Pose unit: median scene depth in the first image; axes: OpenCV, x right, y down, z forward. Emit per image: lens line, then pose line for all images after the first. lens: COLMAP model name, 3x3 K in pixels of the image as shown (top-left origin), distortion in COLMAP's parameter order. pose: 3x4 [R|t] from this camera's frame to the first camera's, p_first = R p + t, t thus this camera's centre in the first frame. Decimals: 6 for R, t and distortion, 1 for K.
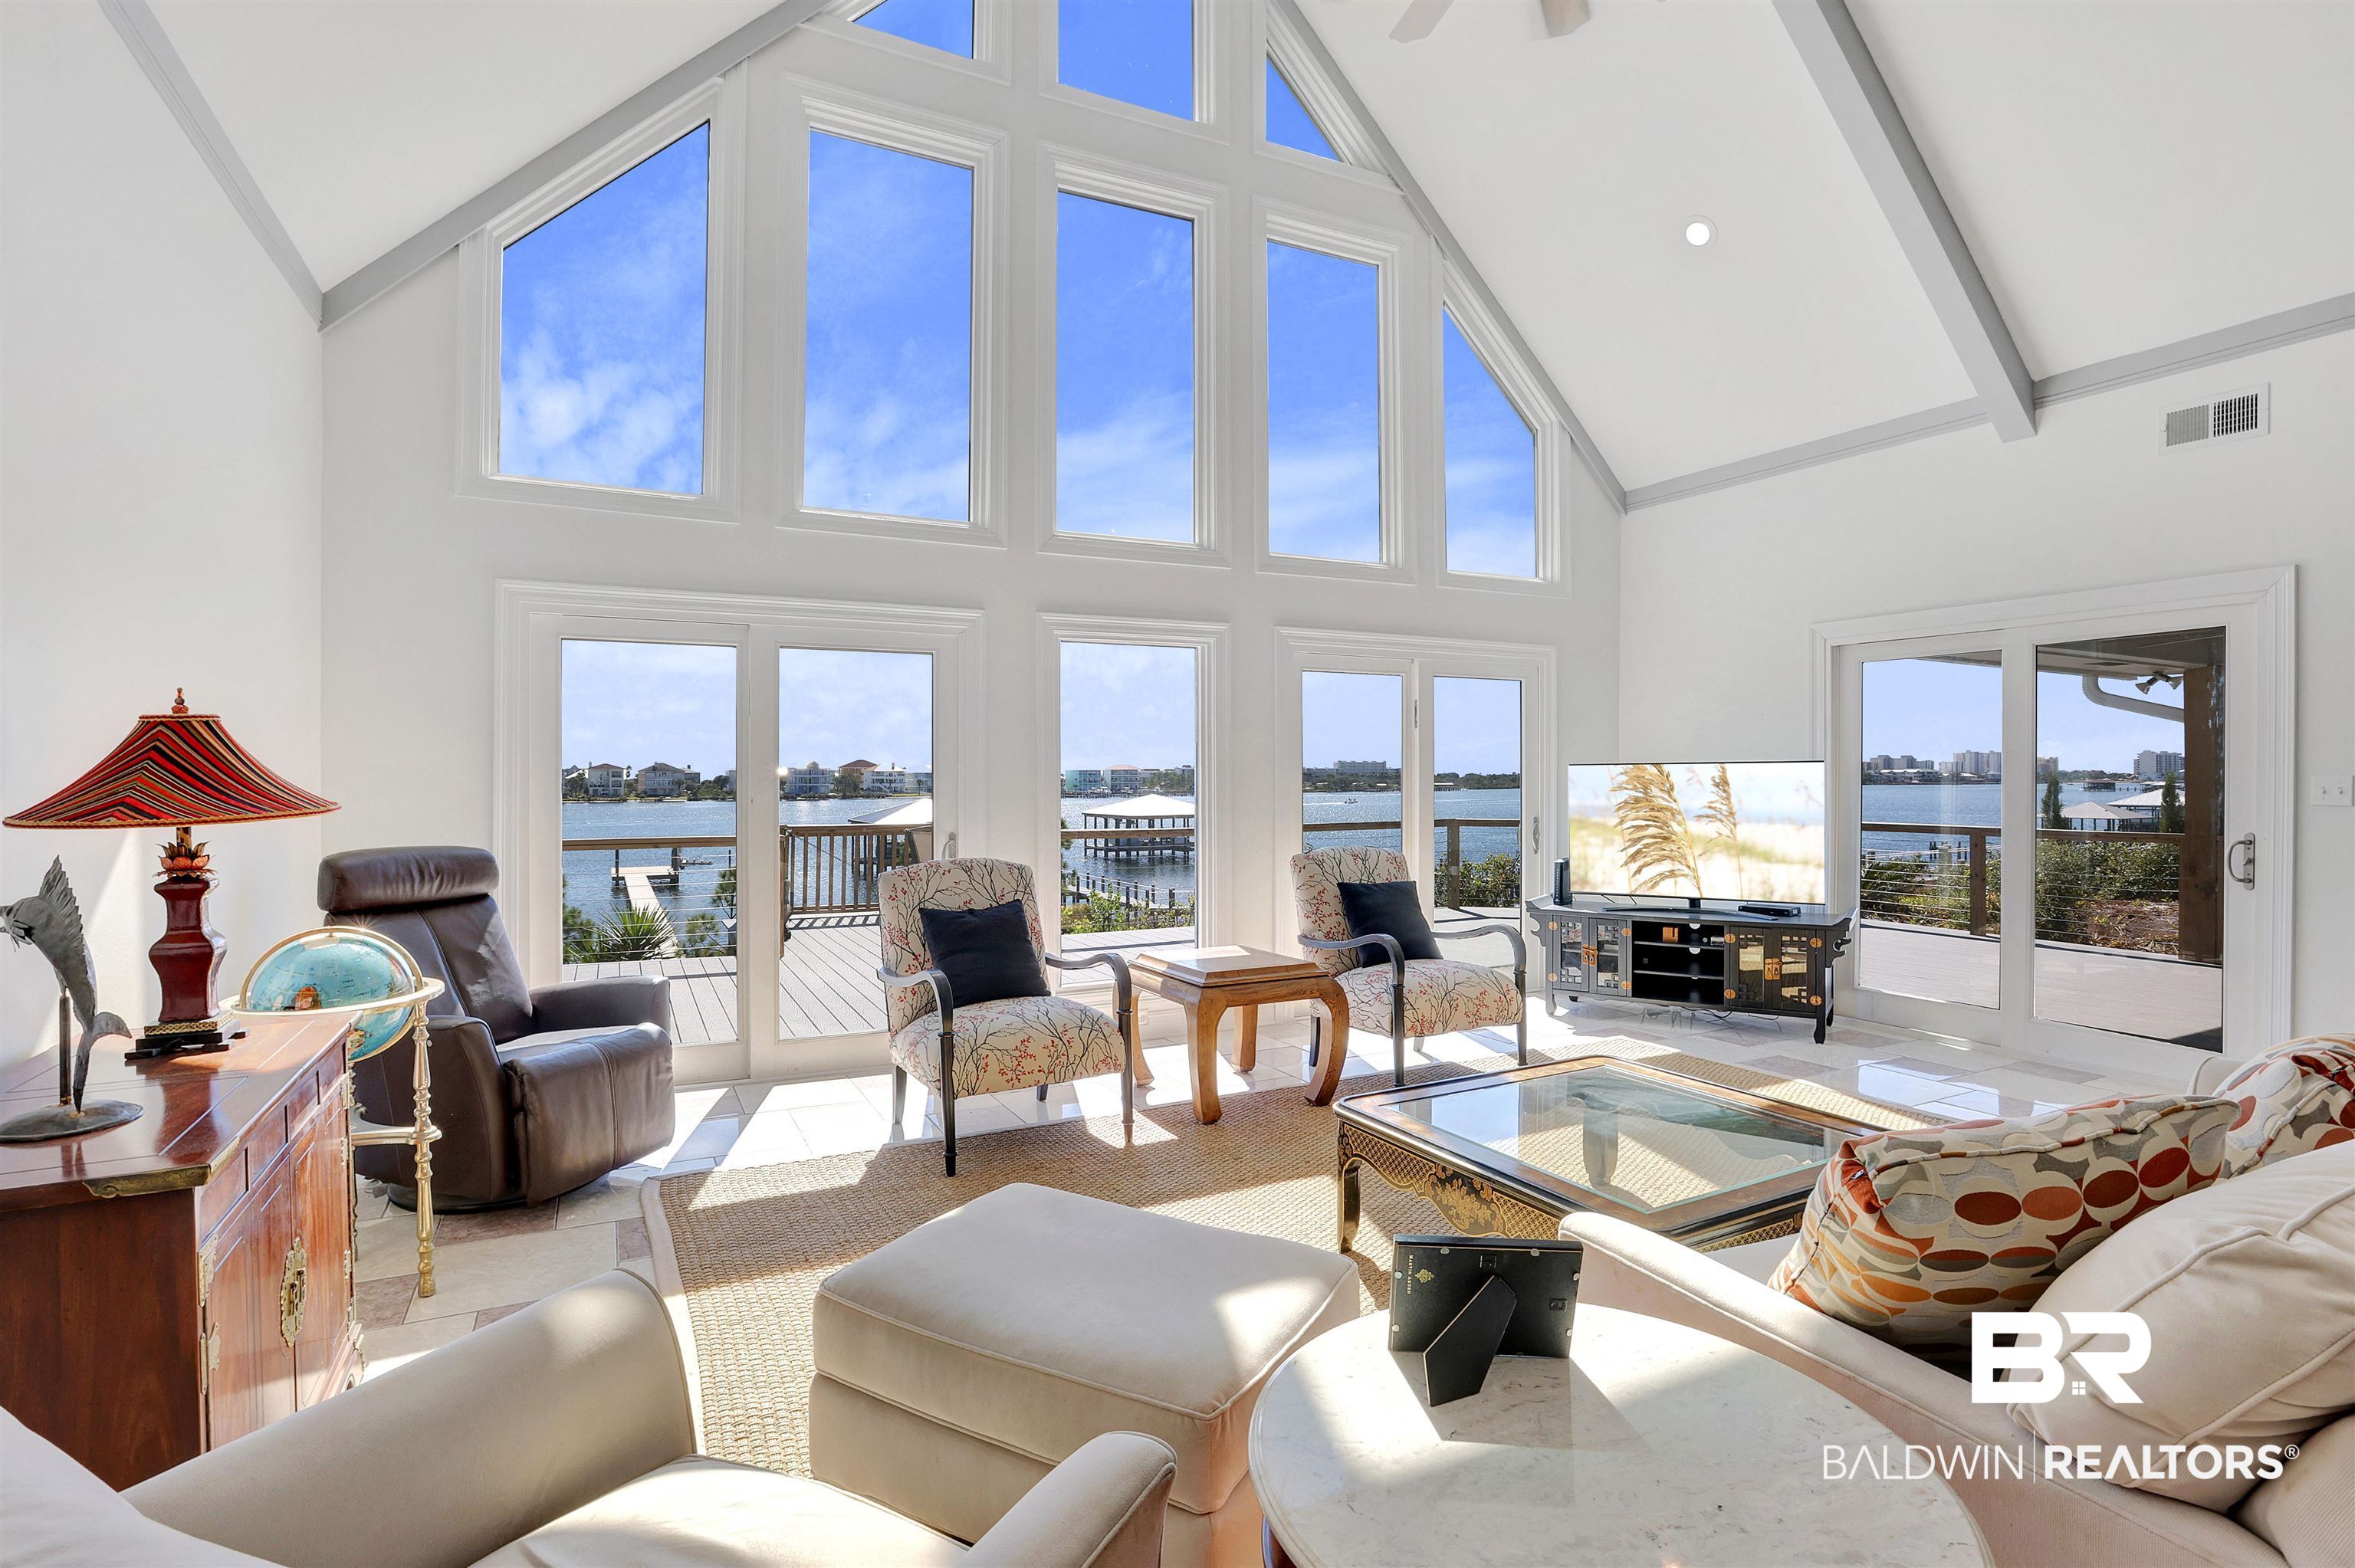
lens RADIAL K [[1117.7, 0, 1177.5], [0, 1117.7, 784.0], [0, 0, 1]] dist [-0.002291, -0.000335]
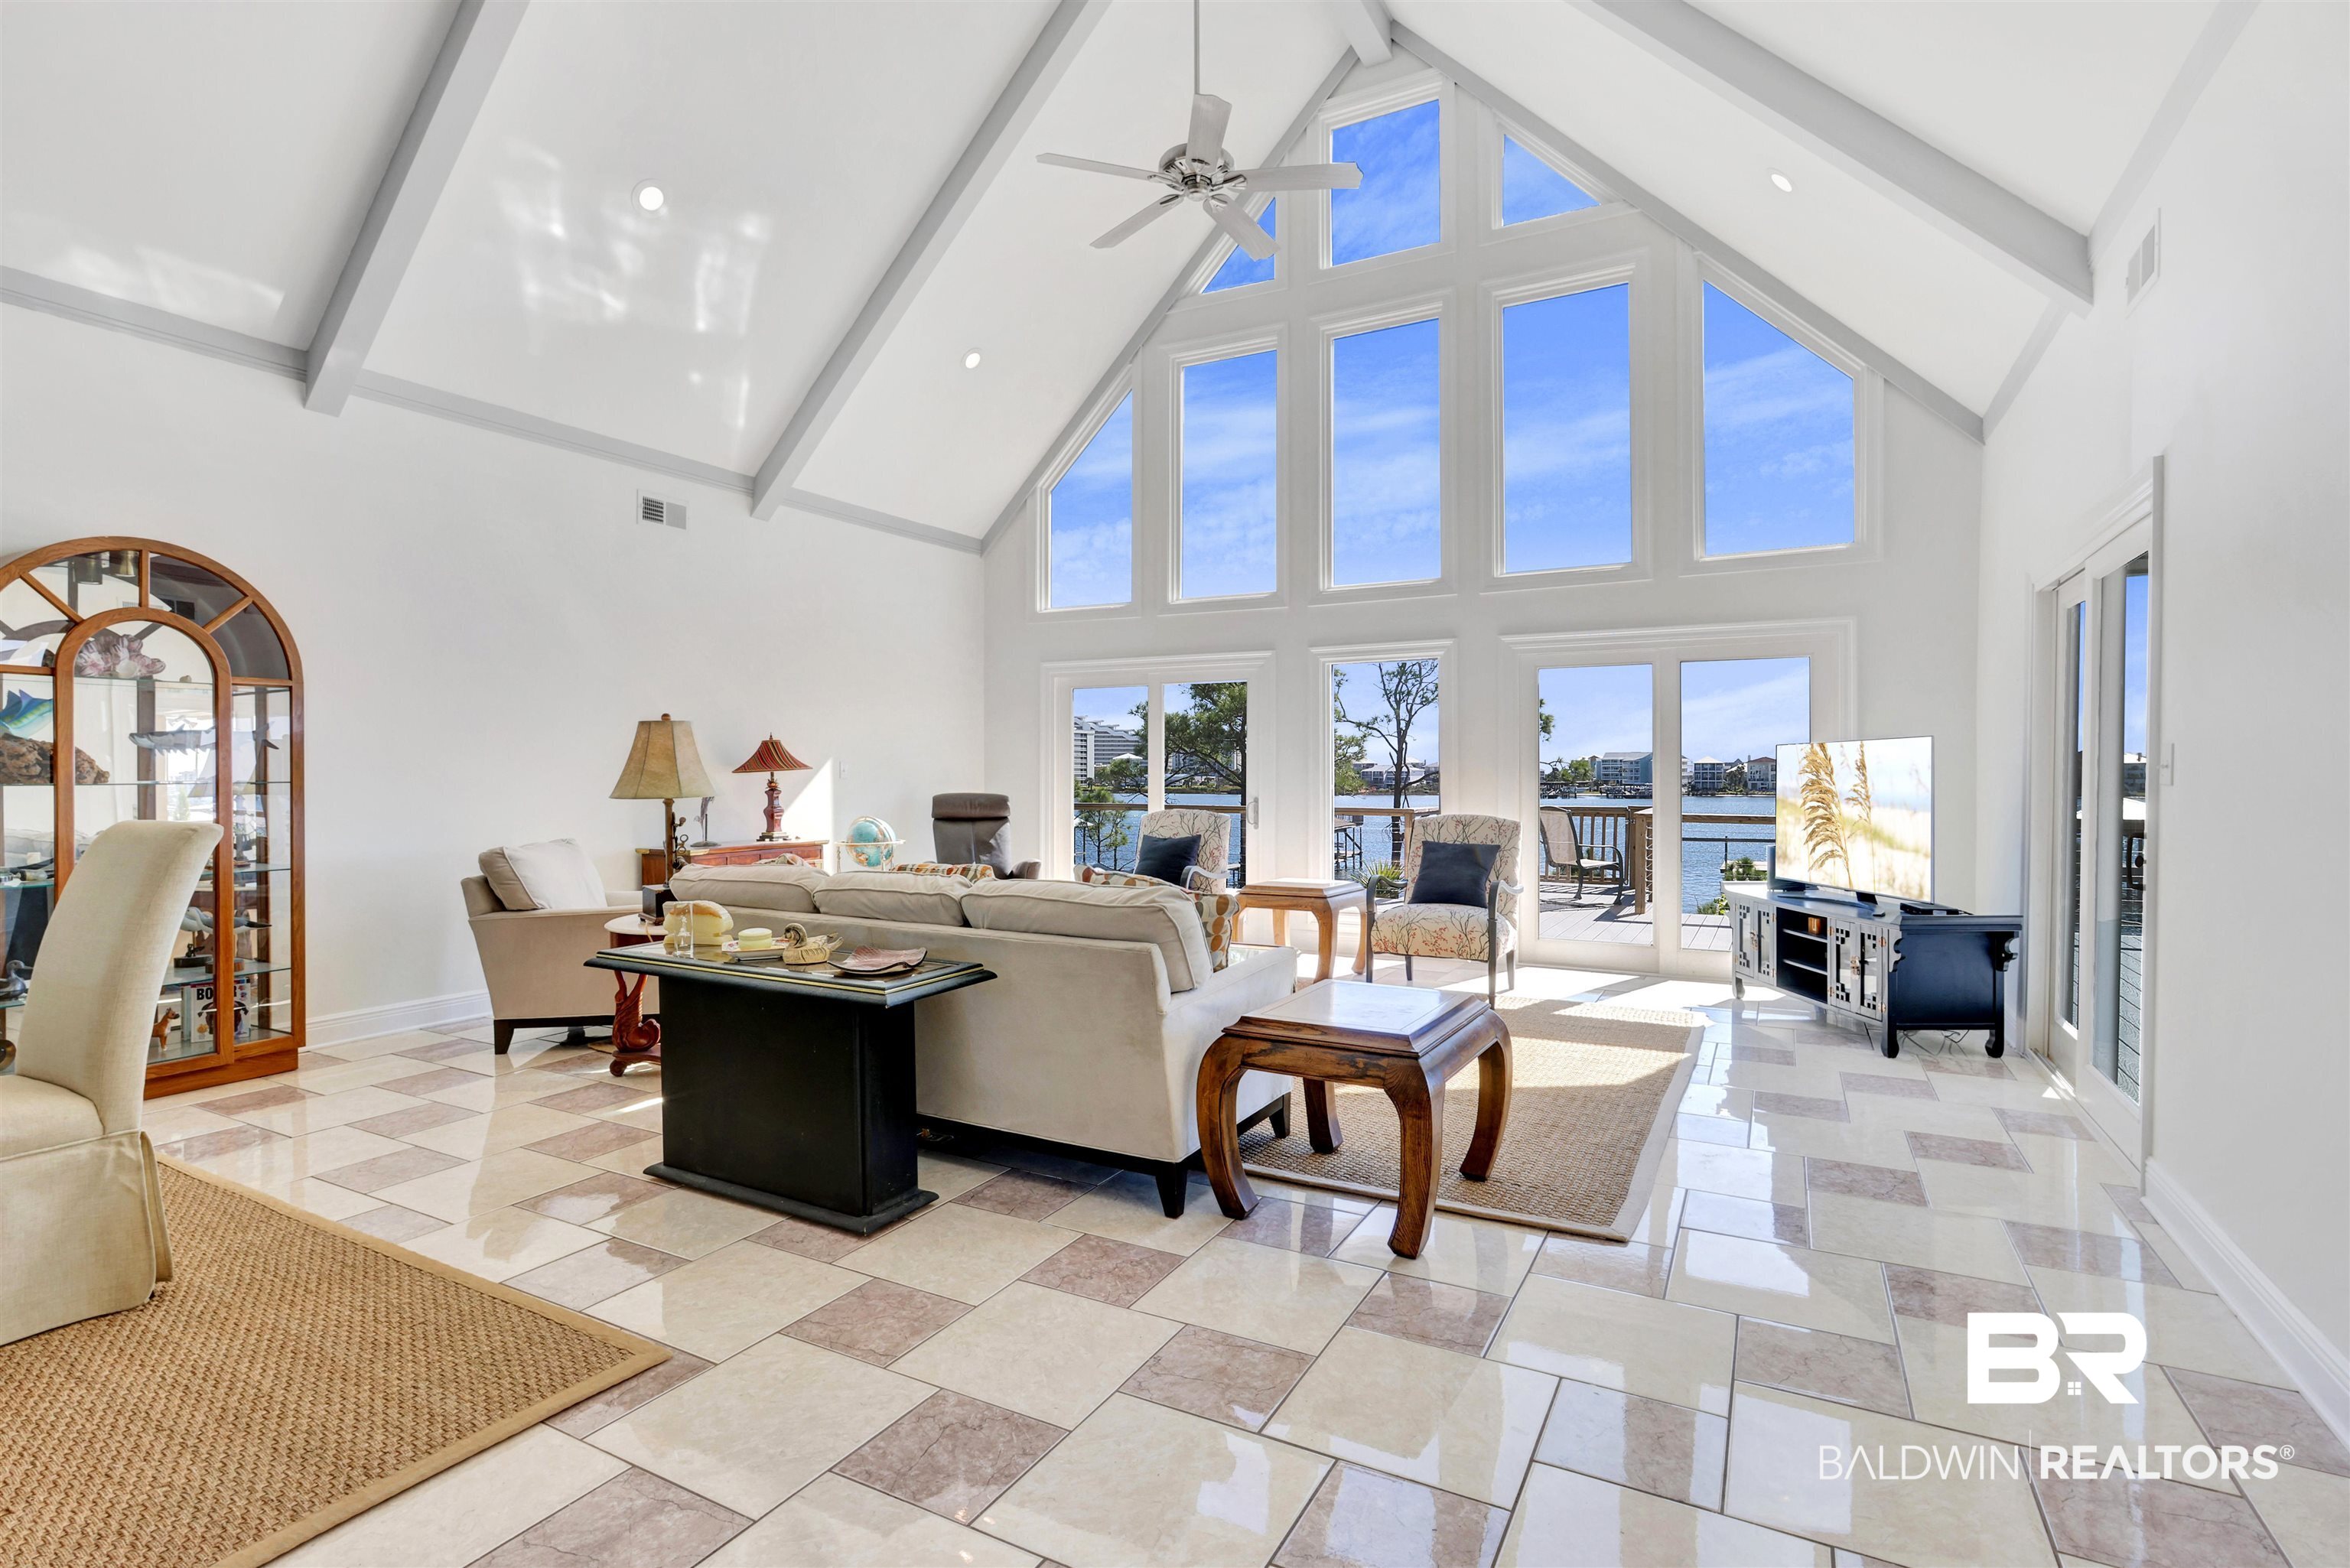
lens RADIAL K [[1115.4, 0, 1175.0], [0, 1115.4, 784.0], [0, 0, 1]] dist [-0.002291, -0.000335]
pose [[0.572185, 0.005954, -0.820103, 0.957755], [-0.007206, 0.999972, 0.002232, 0.020686], [0.820093, 0.004633, 0.572212, 0.032327]]
